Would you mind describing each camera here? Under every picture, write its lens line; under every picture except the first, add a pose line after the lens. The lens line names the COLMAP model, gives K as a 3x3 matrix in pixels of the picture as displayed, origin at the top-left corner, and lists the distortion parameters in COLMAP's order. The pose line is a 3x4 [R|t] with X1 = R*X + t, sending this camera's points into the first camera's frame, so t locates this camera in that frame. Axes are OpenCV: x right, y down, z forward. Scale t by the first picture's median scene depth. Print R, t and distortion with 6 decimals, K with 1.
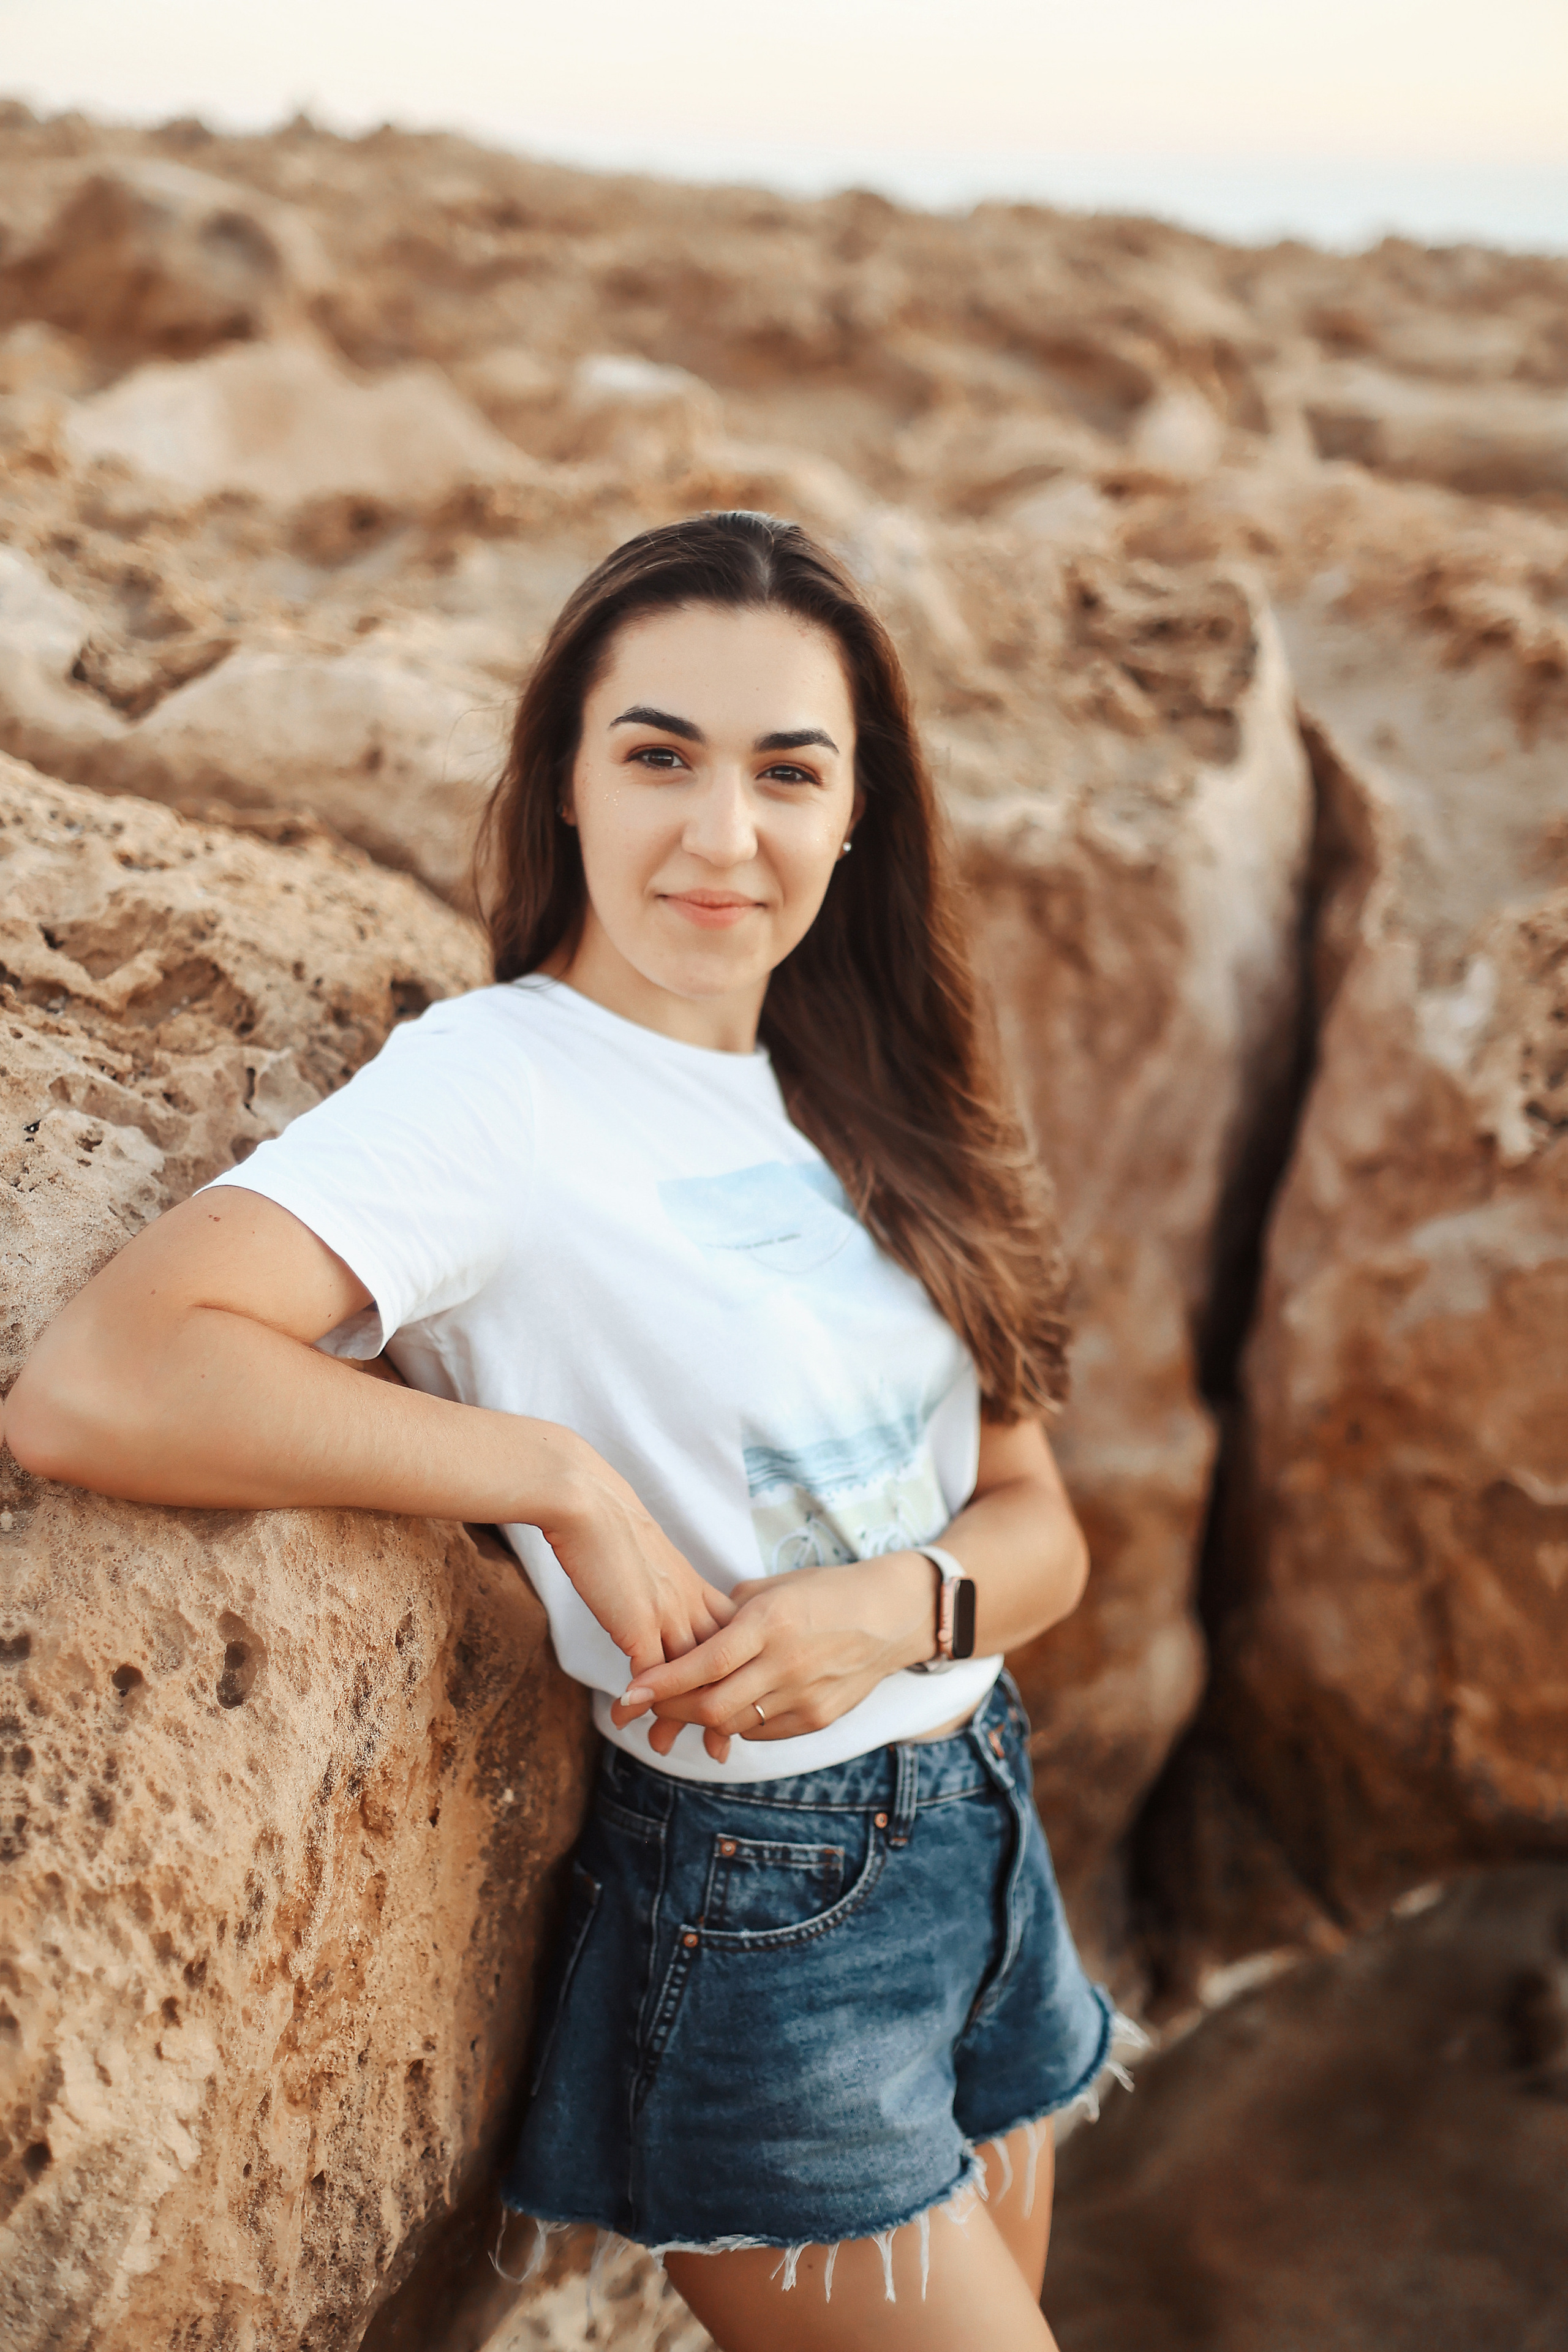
lens RADIAL K [[3496.5, 0, 784.1], [0, 3496.5, 1235.8], [0, 0, 1]] dist [-0.004825, 1.000112]
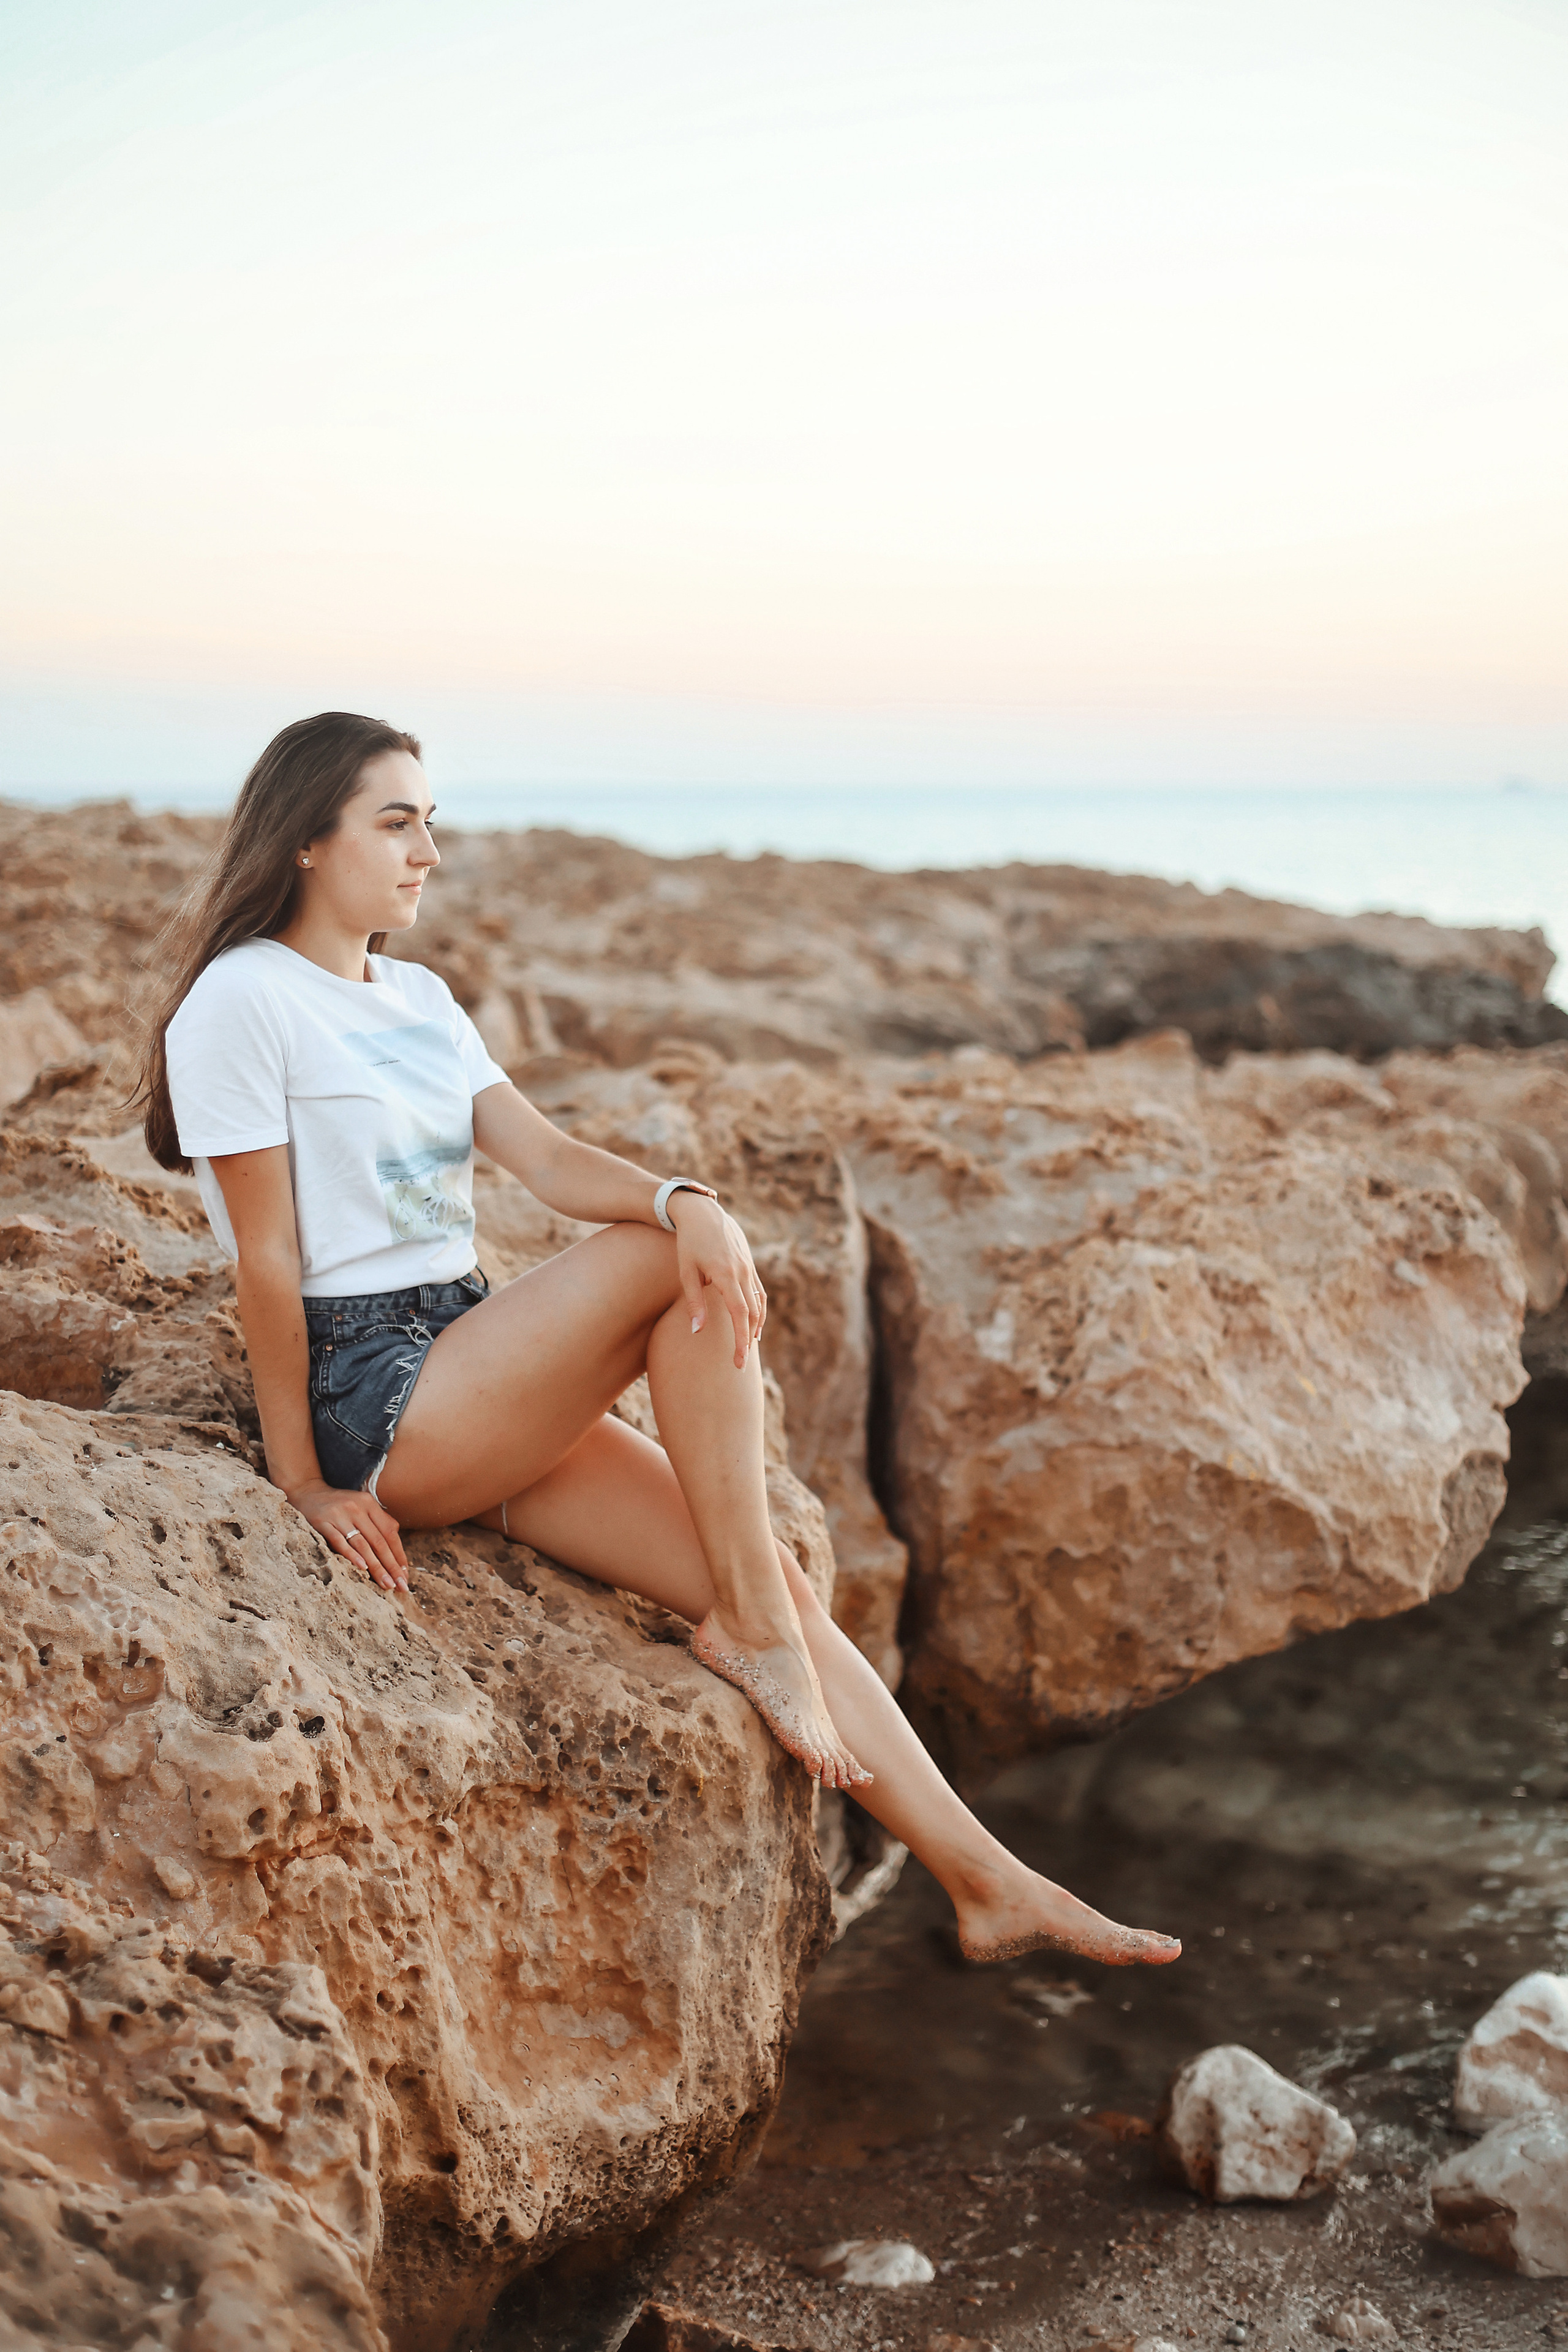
lens RADIAL K [[3421.0, 0, 784.0], [0, 3421.0, 1176.0], [0, 0, 1]] dist [-0.031872, 0.048861]
pose [[0.944449, -0.037151, 0.326551, -0.572963], [0.087899, 0.985949, -0.142053, 0.117163], [-0.316685, 0.162865, 0.934444, -0.855271]]
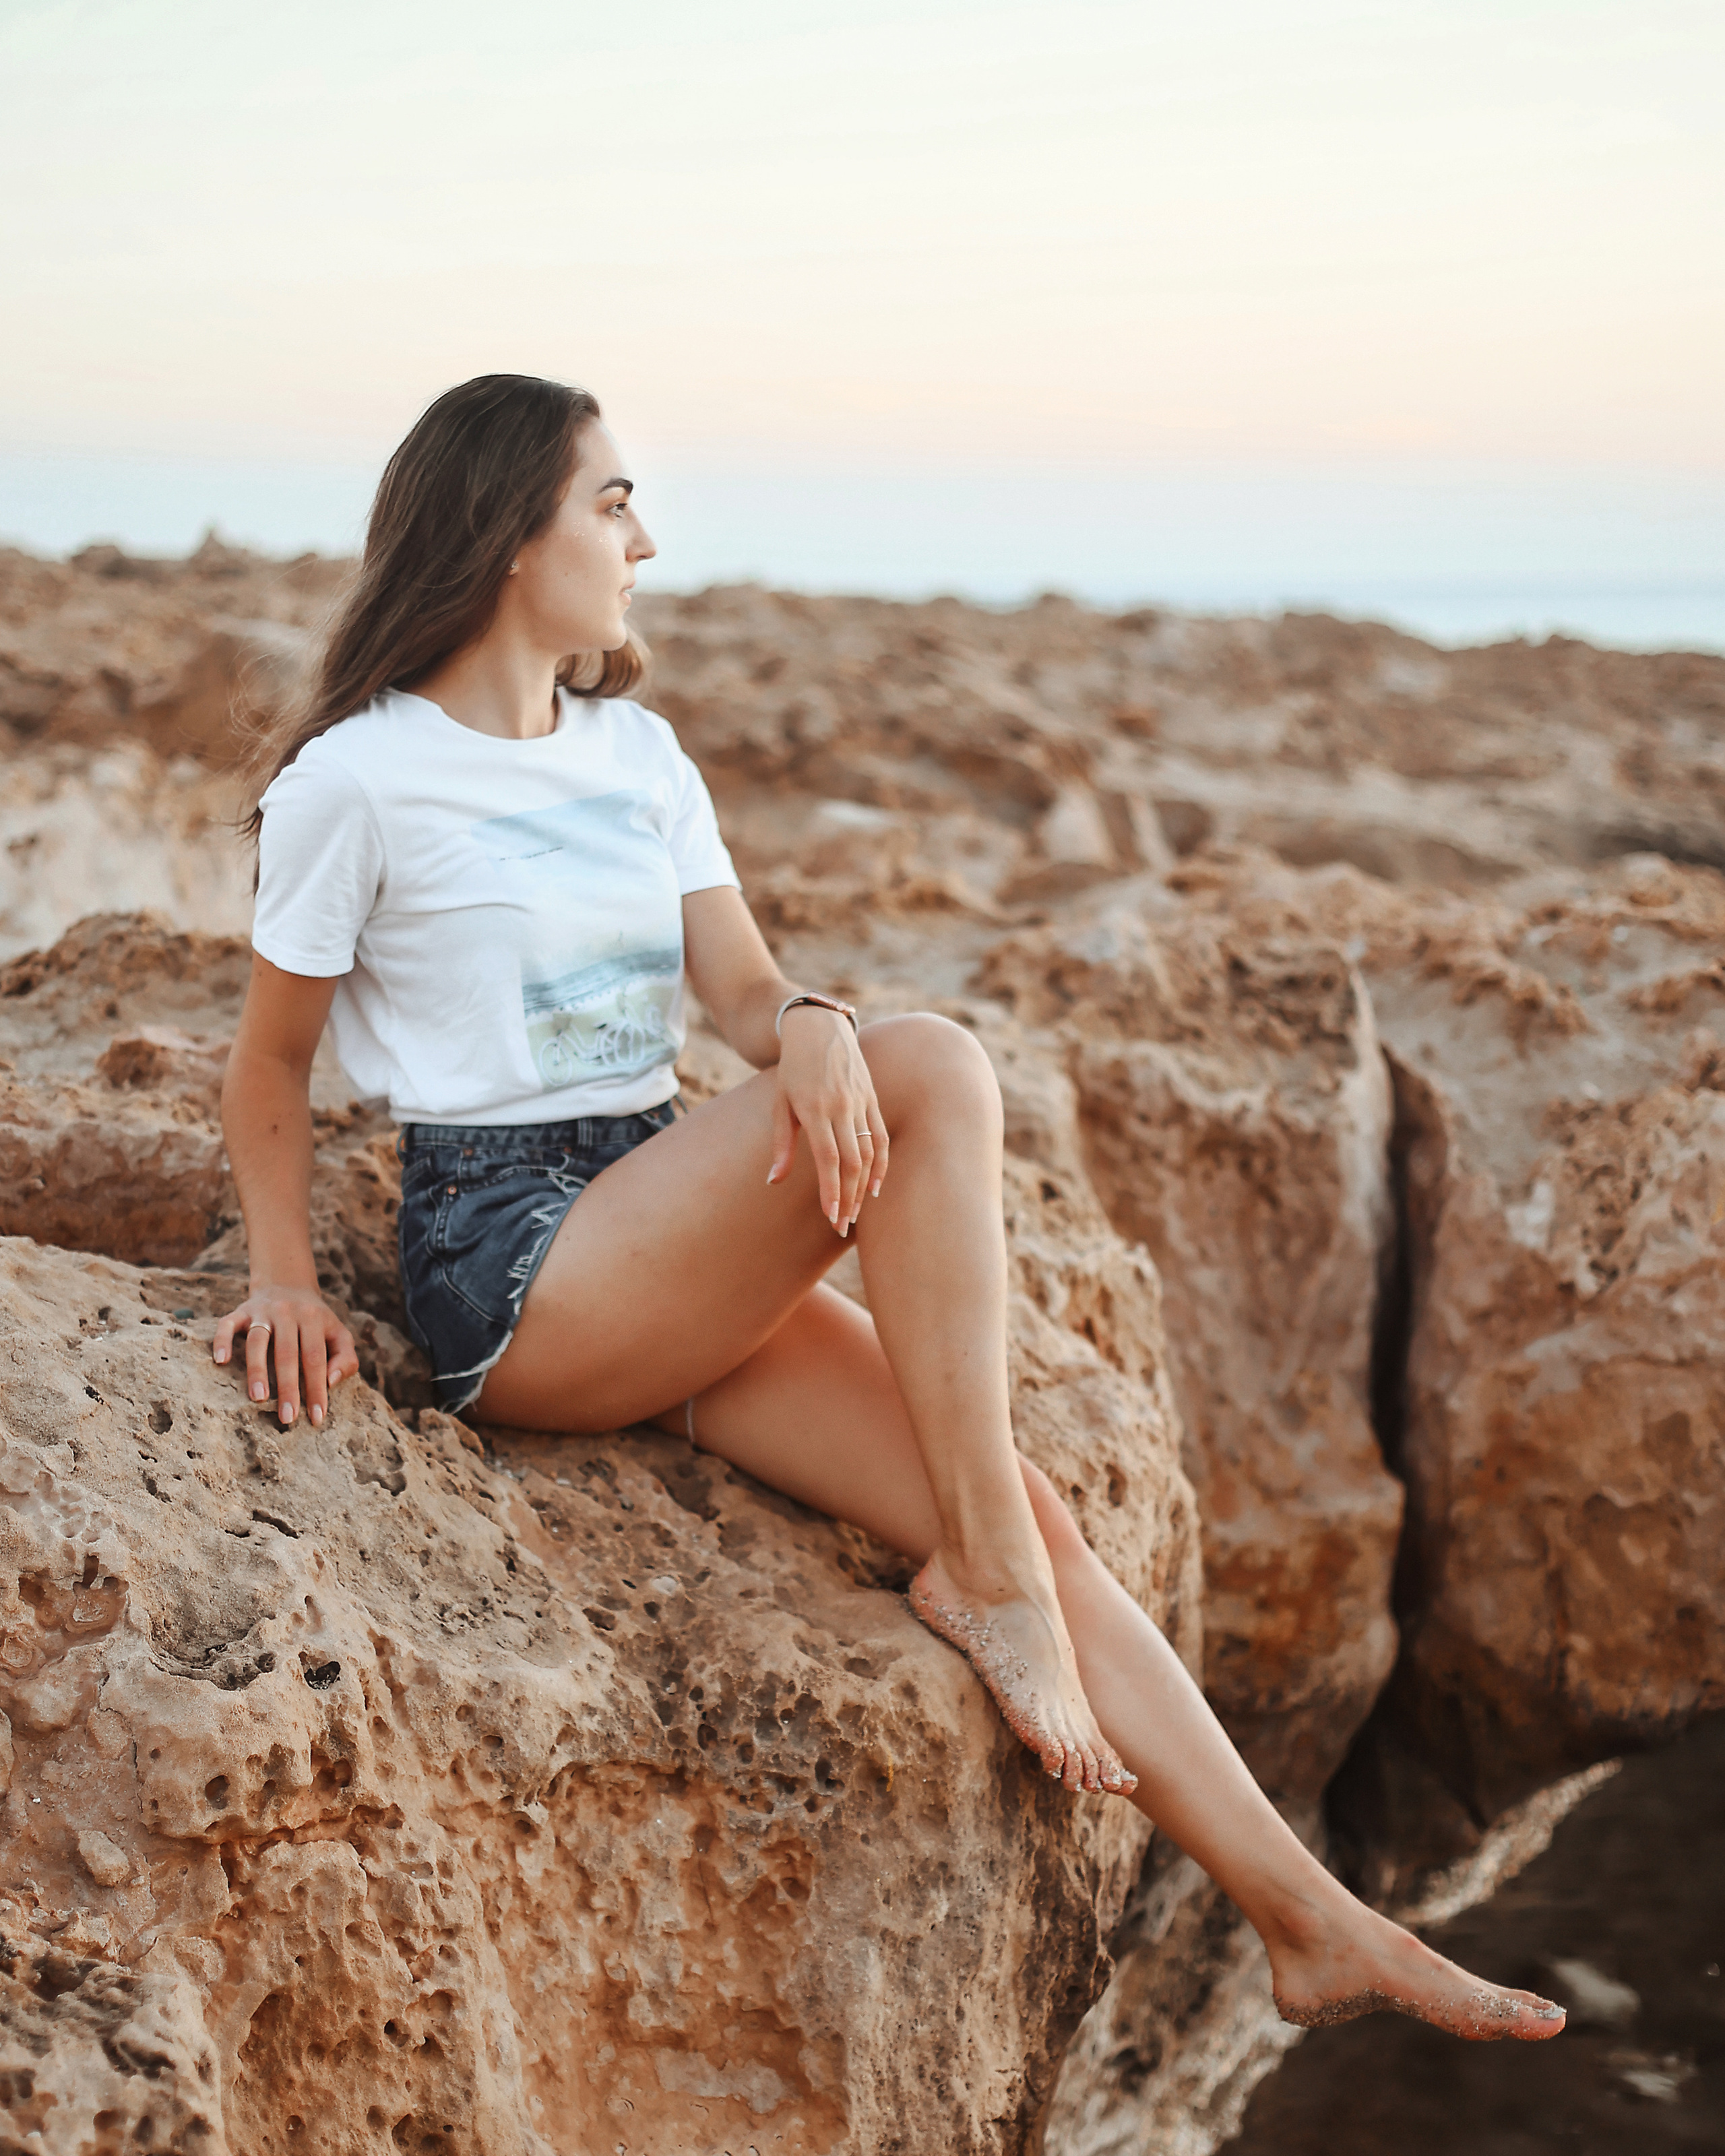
lens RADIAL K [[4152.4, 0, 774.0], [0, 4152.4, 1119.5], [0, 0, 1]] dist [-0.023020, -0.192611]
pose [[0.992205, -0.030172, 0.120912, -0.365643], [0.047015, 0.989180, -0.138968, 0.135140], [-0.115410, 0.143569, 0.982888, -0.795235]]
